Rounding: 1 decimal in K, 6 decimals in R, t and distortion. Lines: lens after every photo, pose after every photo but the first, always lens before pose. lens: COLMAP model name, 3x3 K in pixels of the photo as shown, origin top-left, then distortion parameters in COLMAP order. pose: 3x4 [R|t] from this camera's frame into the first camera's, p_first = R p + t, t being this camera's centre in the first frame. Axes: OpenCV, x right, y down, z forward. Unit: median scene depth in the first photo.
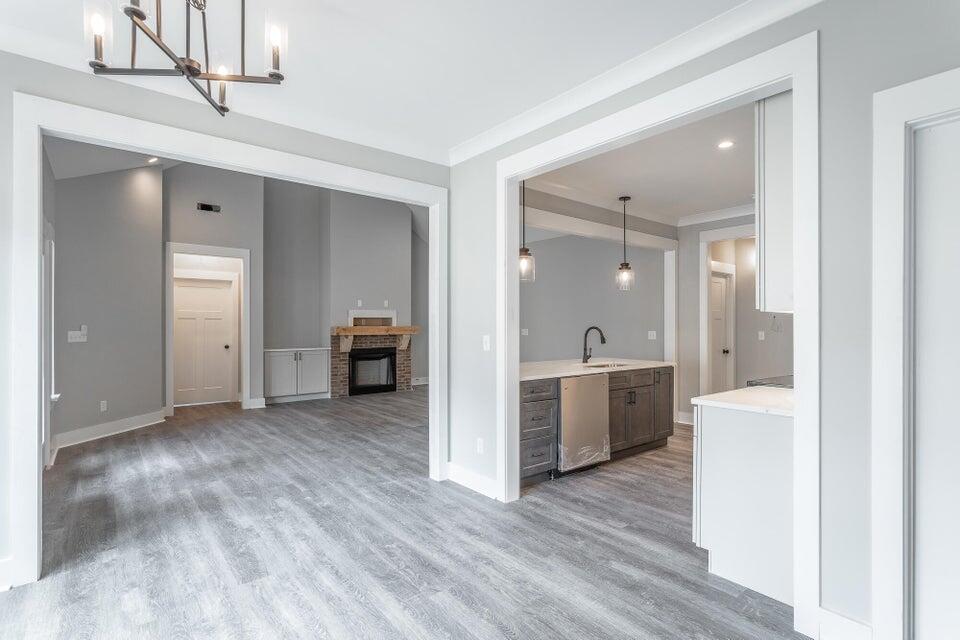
lens RADIAL K [[468.9, 0, 477.9], [0, 468.9, 326.3], [0, 0, 1]] dist [-0.007350, 0.005073]
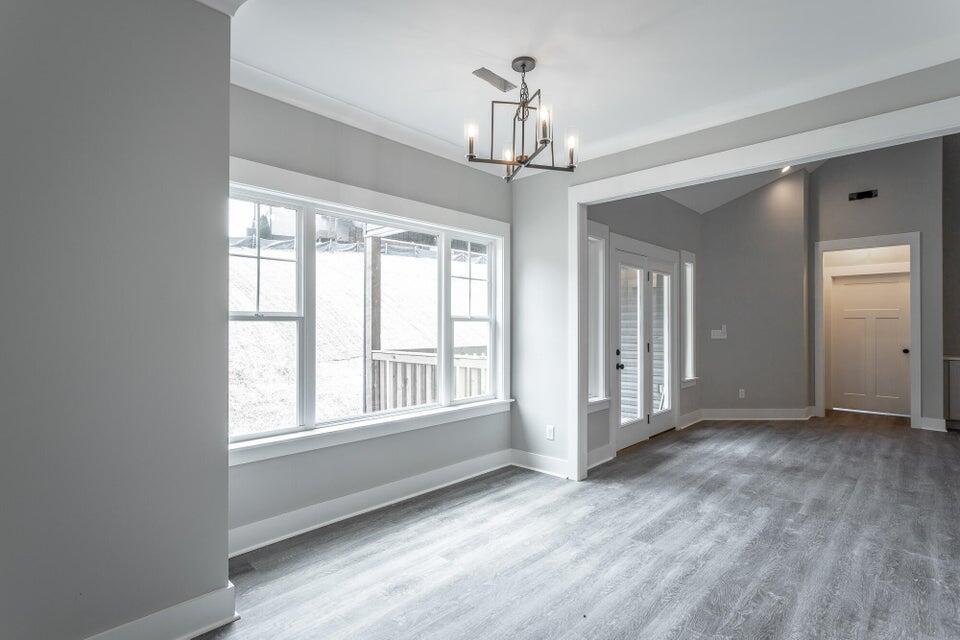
lens RADIAL K [[468.9, 0, 486.8], [0, 468.9, 324.1], [0, 0, 1]] dist [-0.007350, 0.005073]
pose [[0.142205, -0.002079, -0.989835, 0.287913], [-0.002903, 0.999993, -0.002517, -0.000201], [0.989833, 0.003231, 0.142198, 0.202429]]
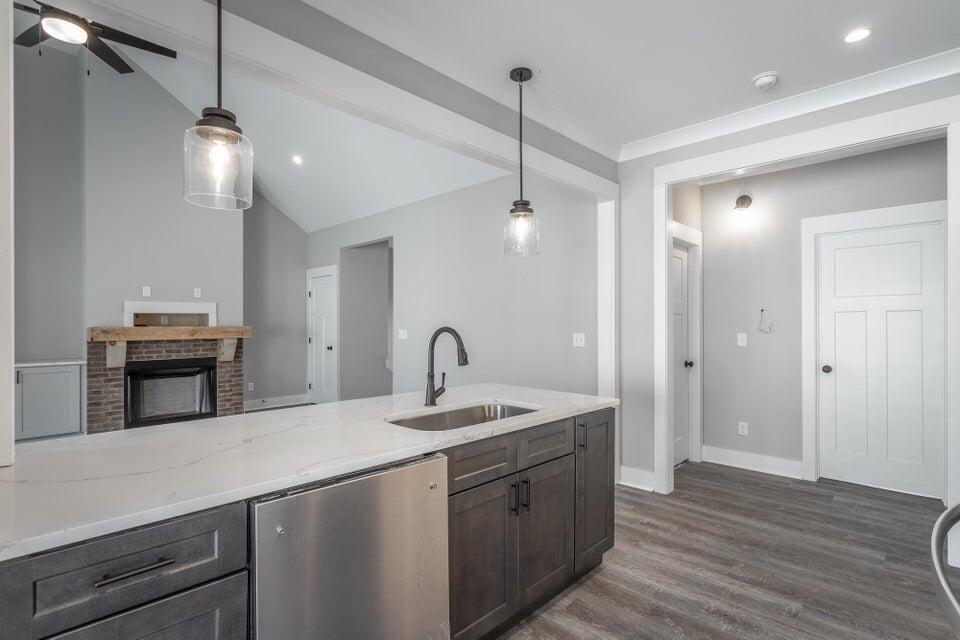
lens RADIAL K [[468.9, 0, 479.3], [0, 468.9, 325.5], [0, 0, 1]] dist [-0.007350, 0.005073]
pose [[0.992157, -0.002746, 0.124969, 0.204896], [0.002716, 0.999996, 0.000409, -0.000677], [-0.124969, -0.000066, 0.992161, 0.501986]]
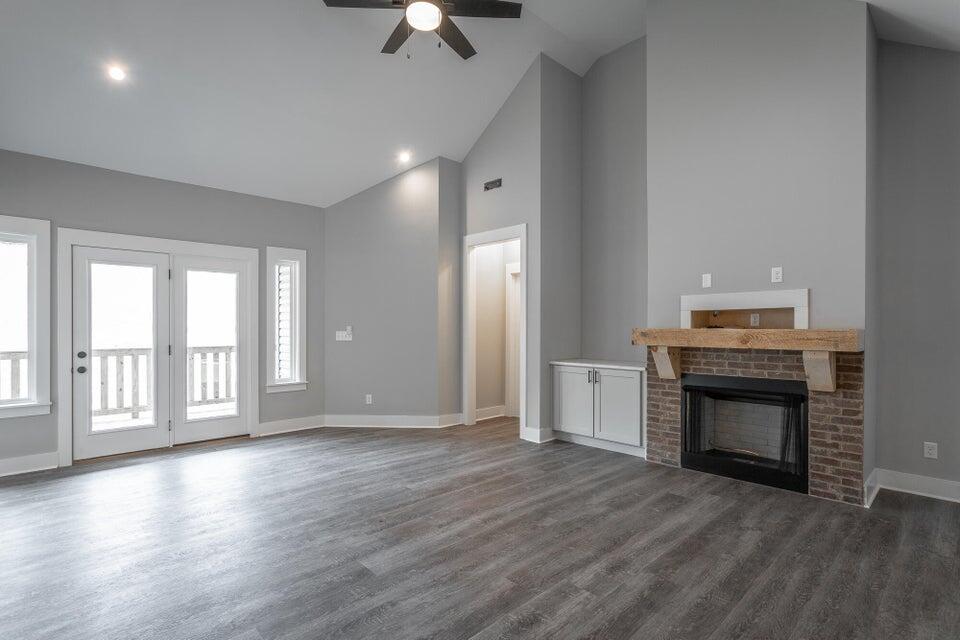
lens RADIAL K [[468.9, 0, 486.9], [0, 468.9, 325.8], [0, 0, 1]] dist [-0.007350, 0.005073]
pose [[0.085212, -0.000882, -0.996362, 0.339294], [-0.002534, 0.999996, -0.001102, -0.002698], [0.996360, 0.002619, 0.085209, 1.226946]]
